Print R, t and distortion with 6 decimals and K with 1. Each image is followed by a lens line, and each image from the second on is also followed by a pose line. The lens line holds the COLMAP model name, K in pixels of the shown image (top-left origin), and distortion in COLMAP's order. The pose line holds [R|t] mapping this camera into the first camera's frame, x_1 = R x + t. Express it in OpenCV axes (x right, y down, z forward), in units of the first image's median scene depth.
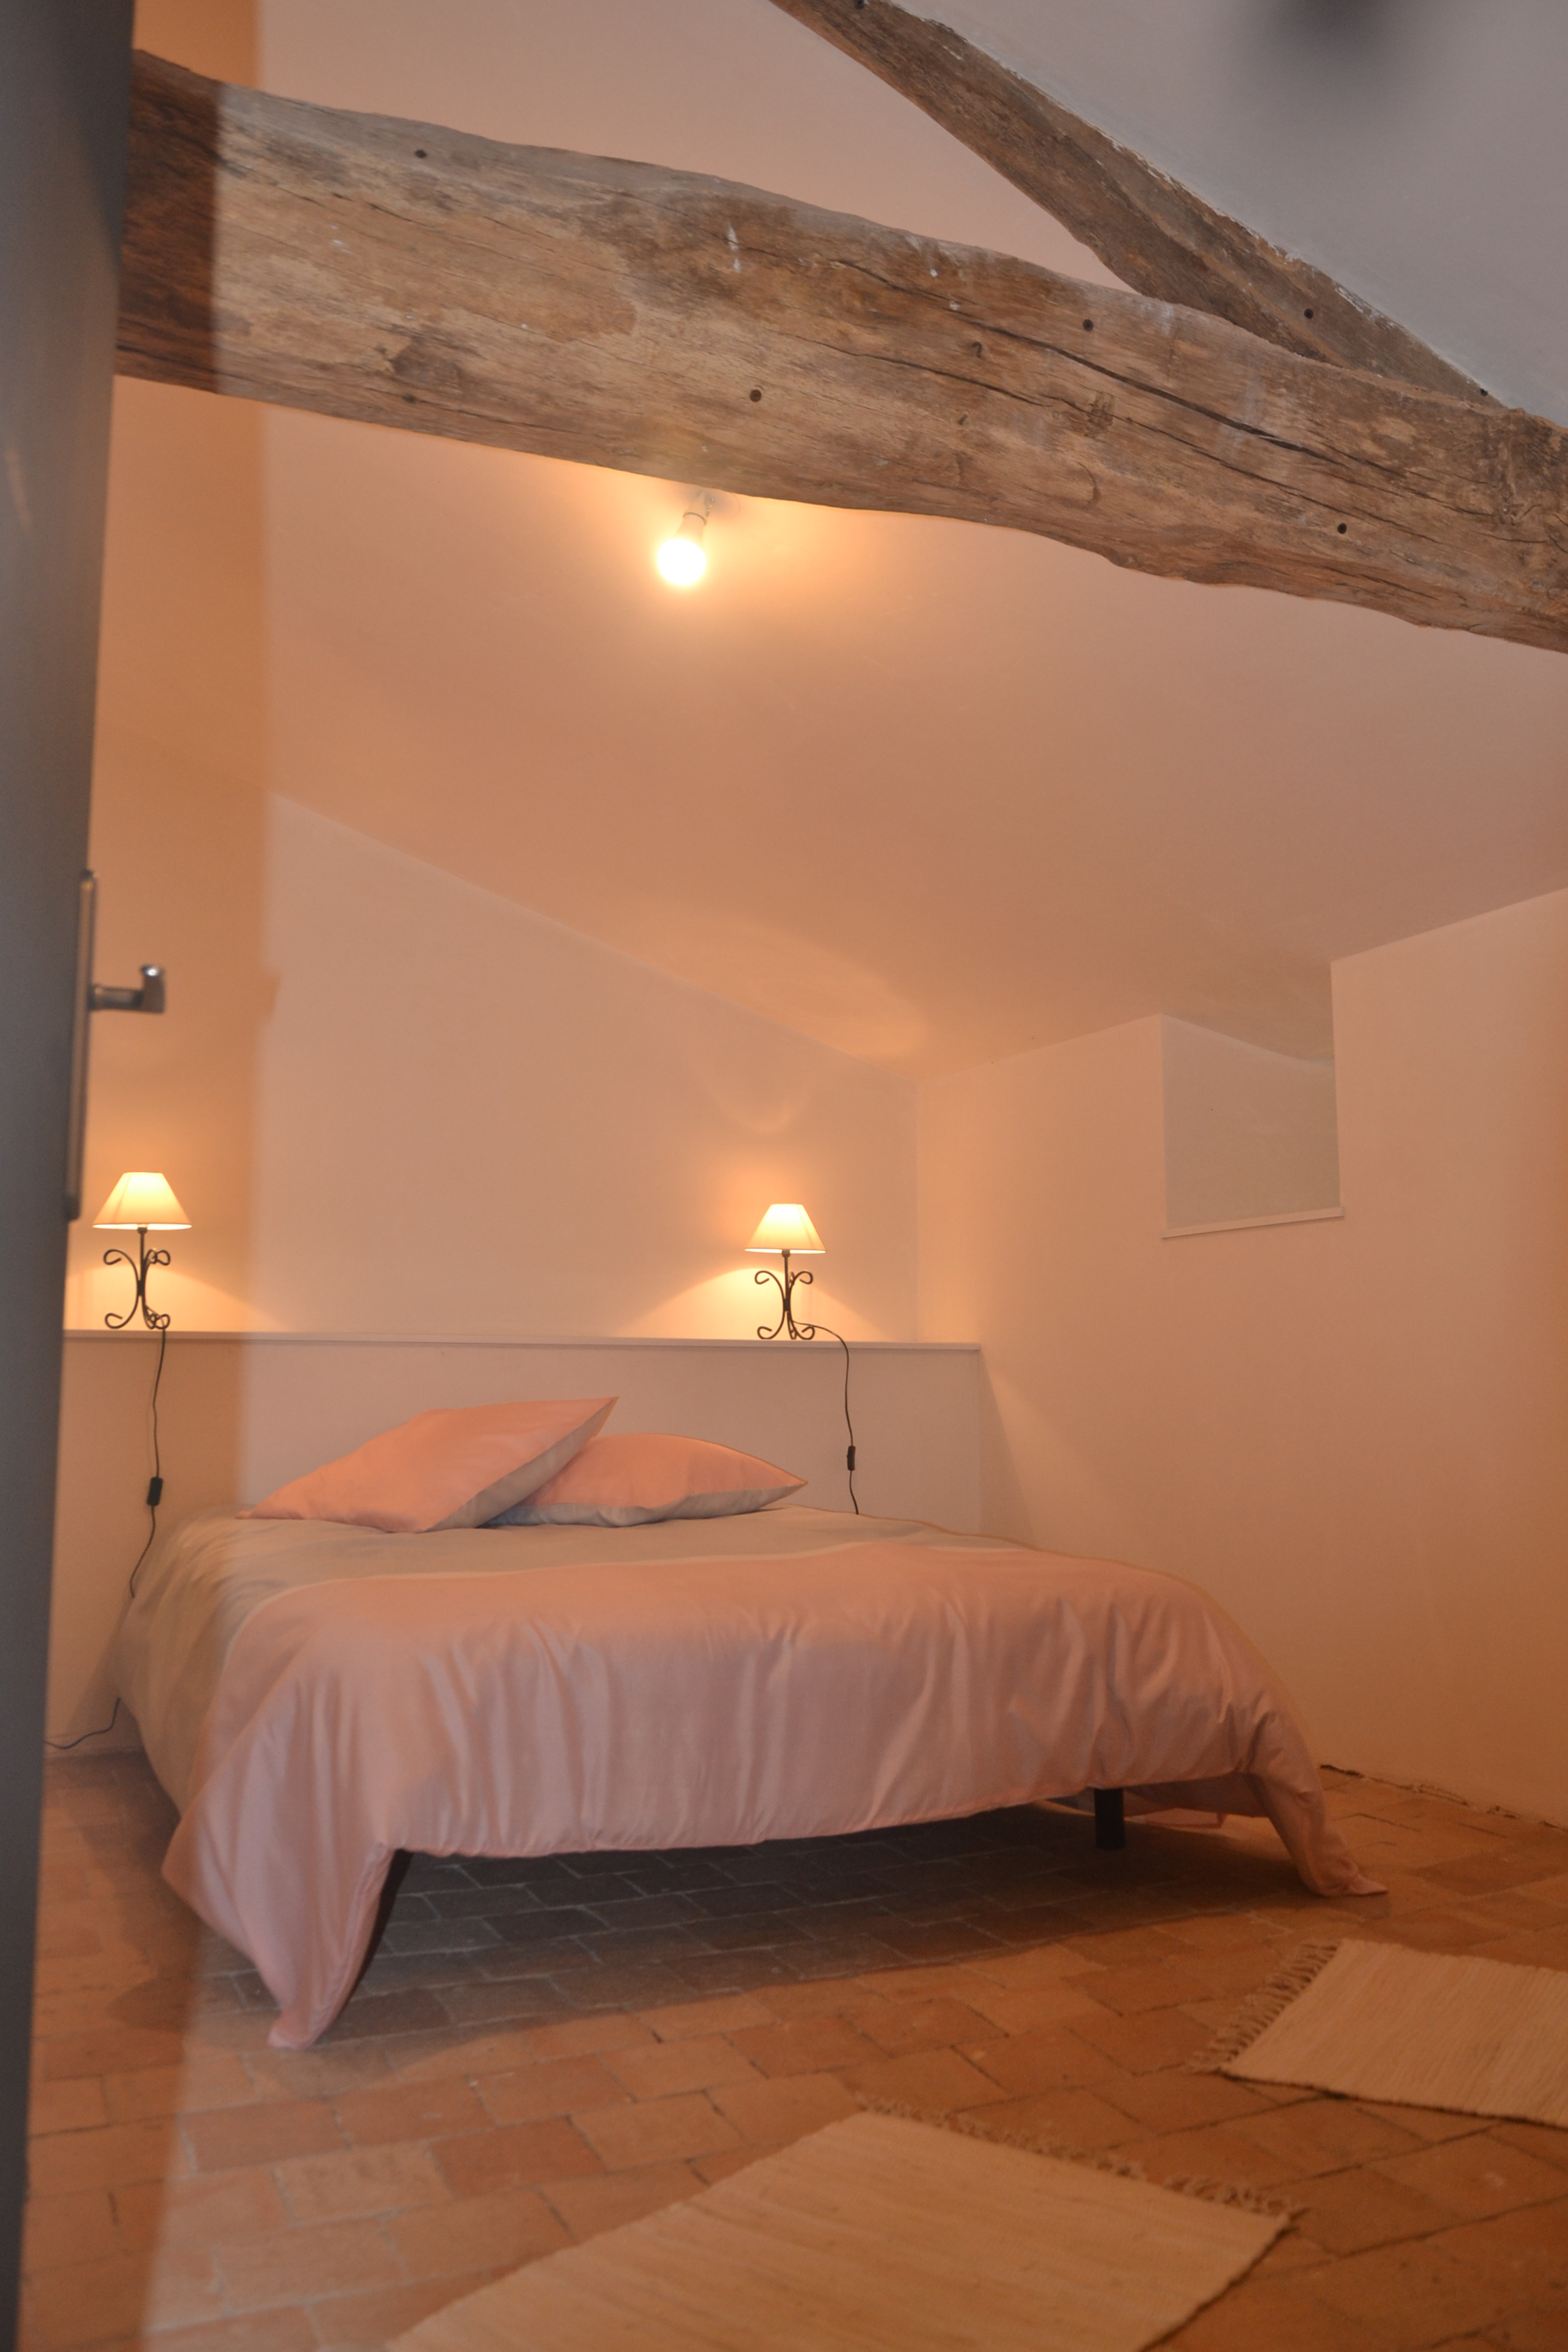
lens RADIAL K [[1874.1, 0, 782.5], [0, 1874.1, 1176.3], [0, 0, 1]] dist [-0.014957, -0.004250]
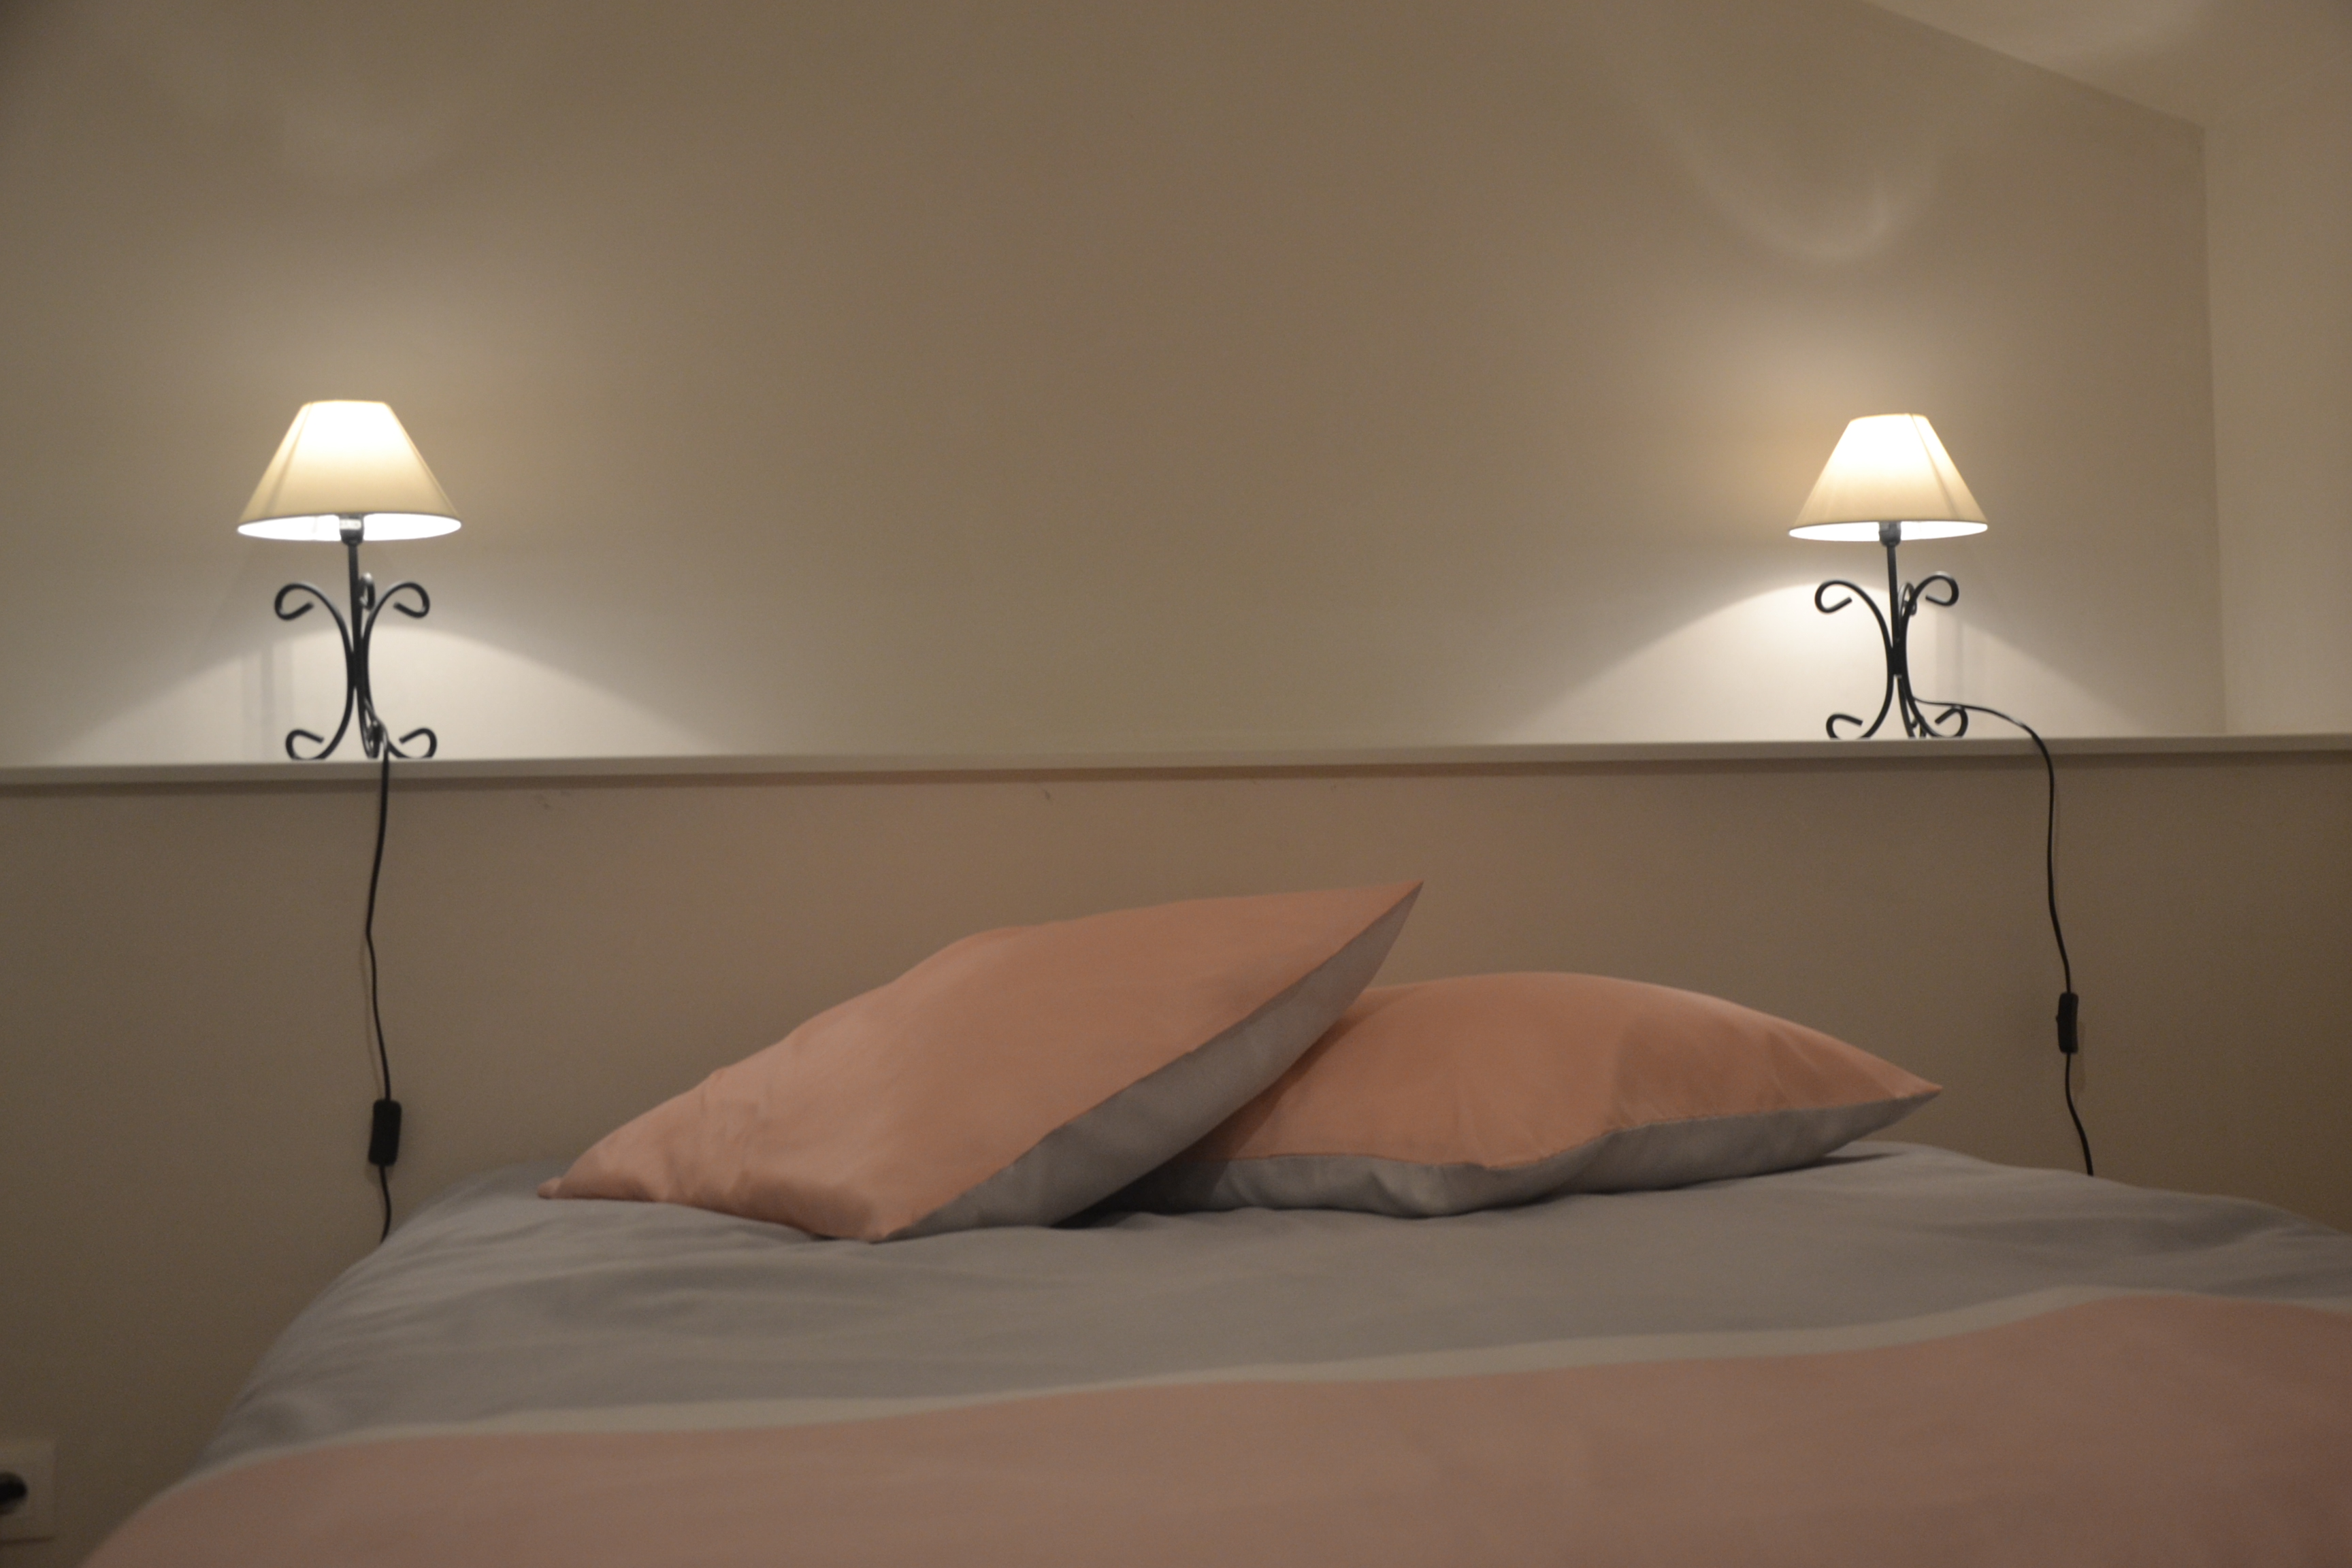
lens RADIAL K [[3084.3, 0, 1177.5], [0, 3084.3, 785.0], [0, 0, 1]] dist [-0.019248, 0.000000]
pose [[0.968198, -0.038986, -0.247130, 0.018677], [0.055808, 0.996550, 0.061432, 0.054040], [0.243882, -0.073271, 0.967033, 0.355691]]
